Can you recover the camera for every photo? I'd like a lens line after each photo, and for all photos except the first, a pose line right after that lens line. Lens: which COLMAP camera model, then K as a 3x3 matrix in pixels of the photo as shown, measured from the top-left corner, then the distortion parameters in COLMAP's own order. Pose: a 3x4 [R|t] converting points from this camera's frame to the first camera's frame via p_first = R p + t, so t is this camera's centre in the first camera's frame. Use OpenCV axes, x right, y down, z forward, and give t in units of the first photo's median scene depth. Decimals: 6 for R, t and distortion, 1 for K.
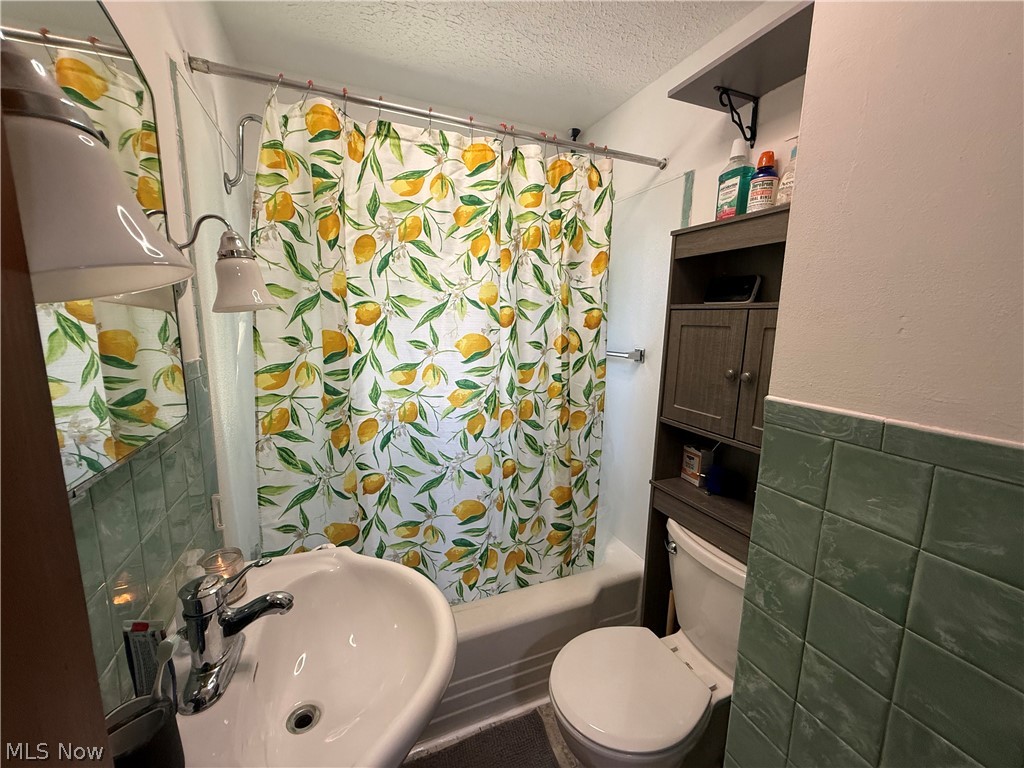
lens RADIAL K [[406.7, 0, 511.3], [0, 406.7, 383.8], [0, 0, 1]] dist [-0.003905, 0.000786]
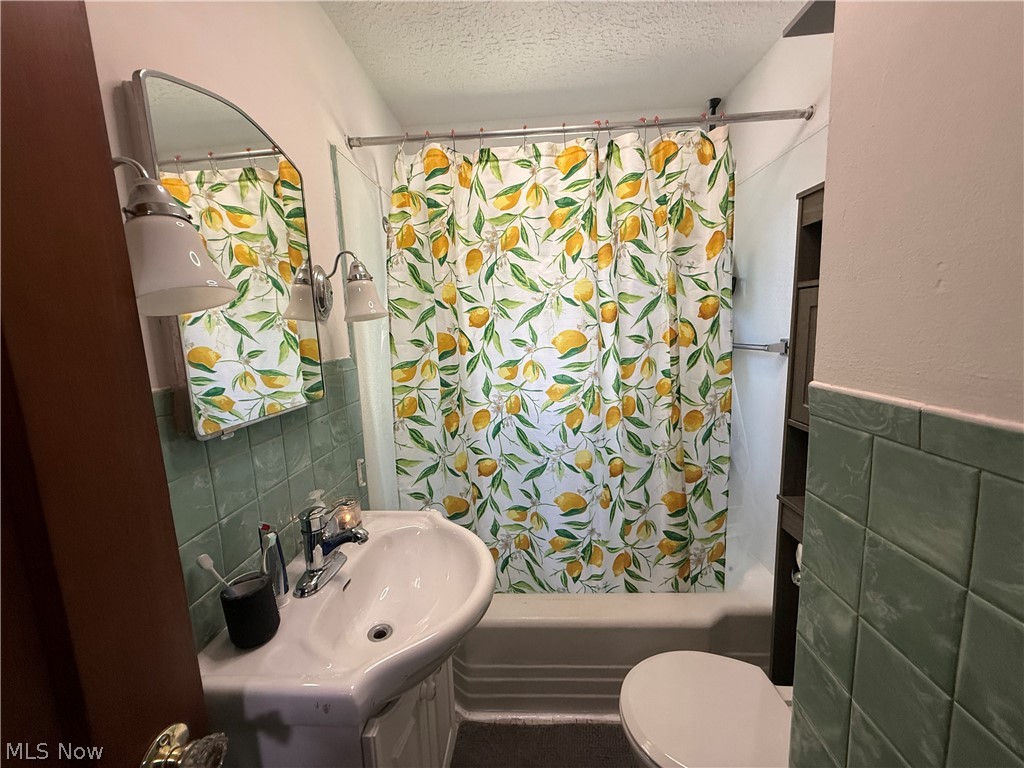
lens RADIAL K [[406.7, 0, 508.9], [0, 406.7, 383.7], [0, 0, 1]] dist [-0.003905, 0.000786]
pose [[0.899769, 0.005691, -0.436330, 0.236220], [-0.011095, 0.999890, -0.009838, 0.026107], [0.436226, 0.013693, 0.899733, 0.005598]]
